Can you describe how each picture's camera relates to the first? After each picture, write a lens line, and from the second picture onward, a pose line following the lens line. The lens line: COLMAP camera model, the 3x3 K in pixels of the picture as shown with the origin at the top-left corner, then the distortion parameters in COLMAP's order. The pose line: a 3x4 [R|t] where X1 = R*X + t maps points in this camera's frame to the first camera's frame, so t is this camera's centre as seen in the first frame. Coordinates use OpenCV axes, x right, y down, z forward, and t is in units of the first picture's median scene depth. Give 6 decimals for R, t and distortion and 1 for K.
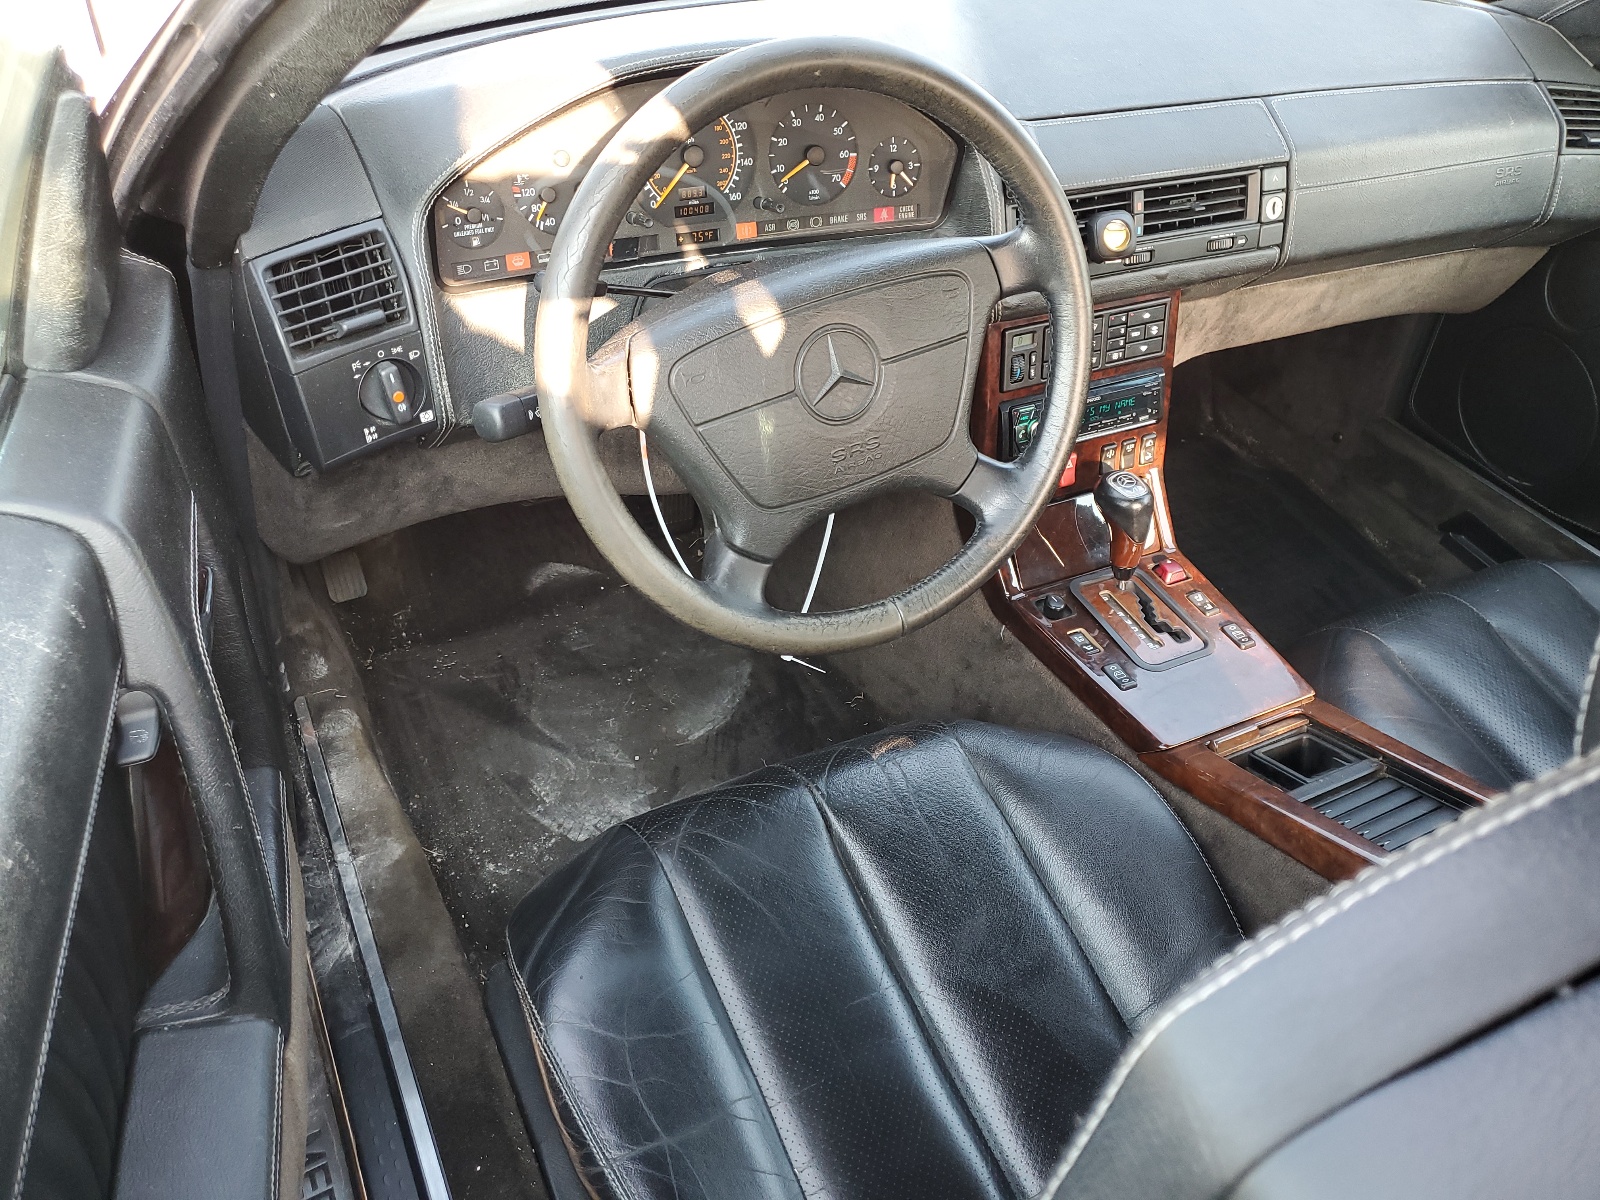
lens RADIAL K [[1204.6, 0, 799.4], [0, 1204.6, 599.9], [0, 0, 1]] dist [-0.005925, -0.001897]
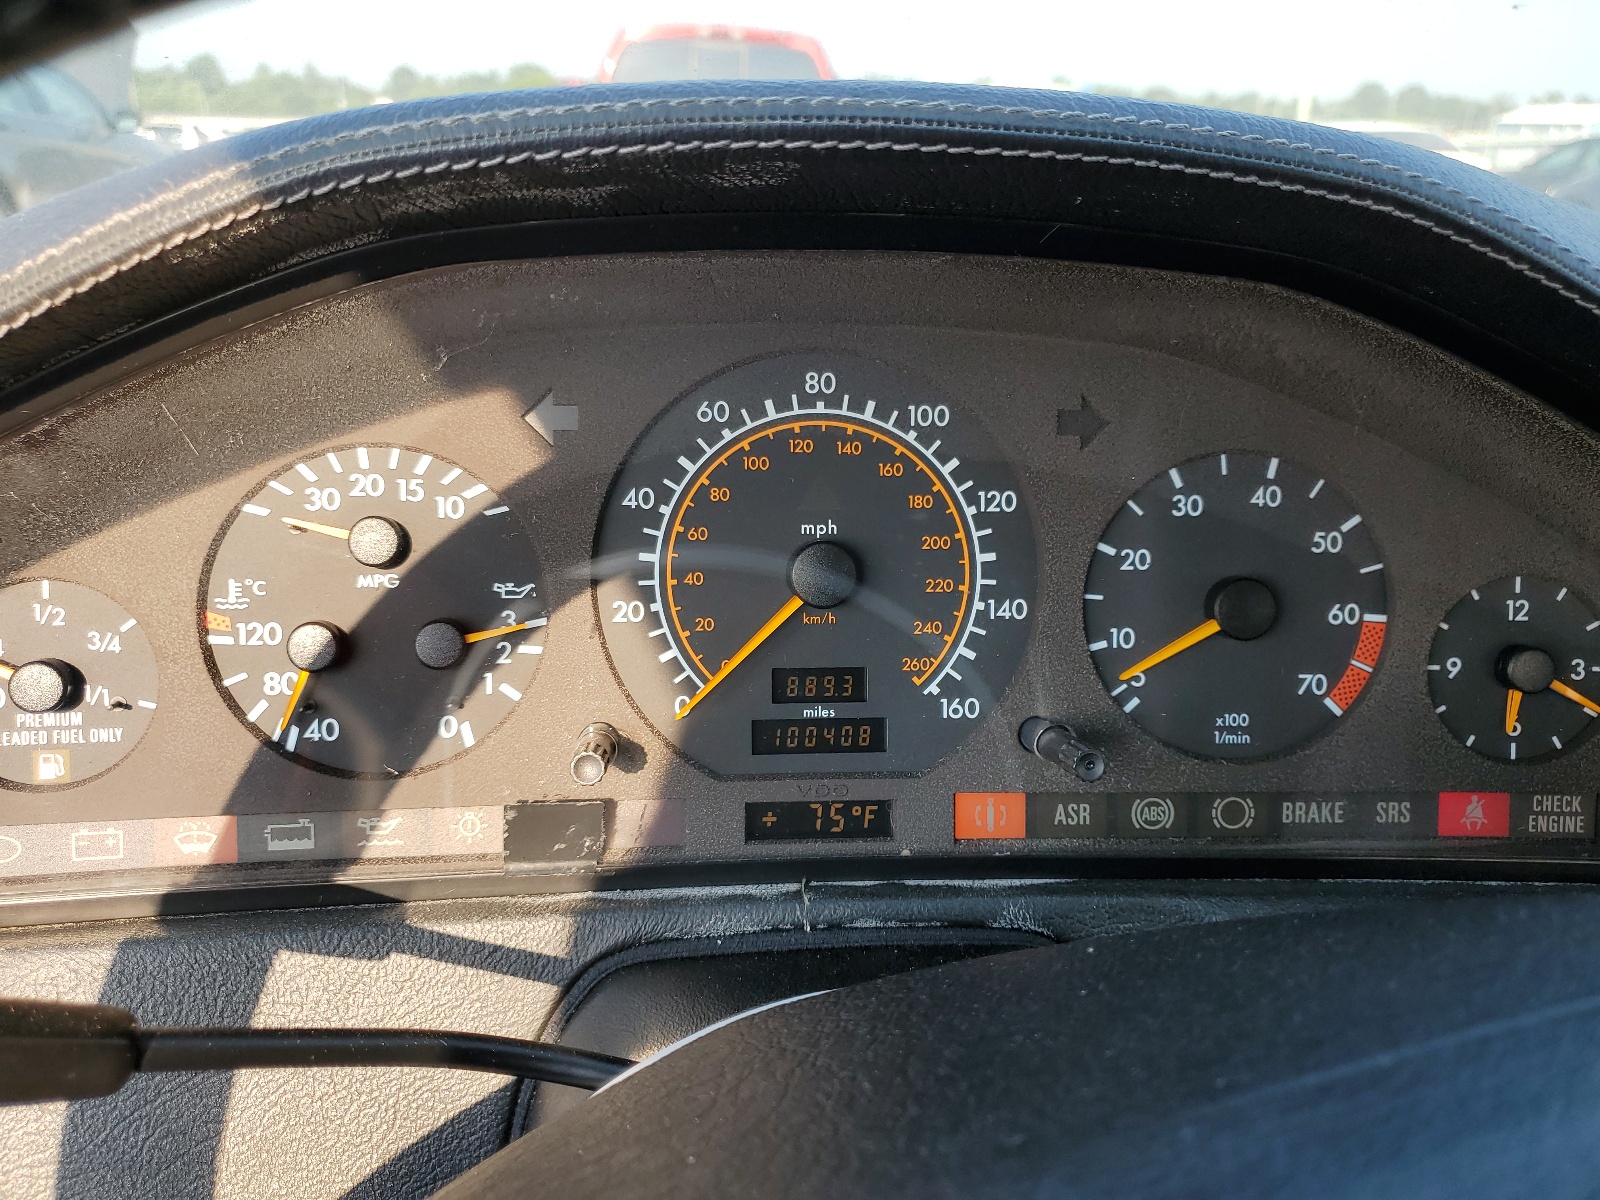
lens RADIAL K [[1204.6, 0, 800.1], [0, 1204.6, 595.7], [0, 0, 1]] dist [-0.005925, -0.001897]
pose [[0.928276, 0.075651, -0.364116, 0.019682], [-0.203657, 0.922638, -0.327509, -0.247764], [0.311171, 0.378173, 0.871870, 0.692918]]
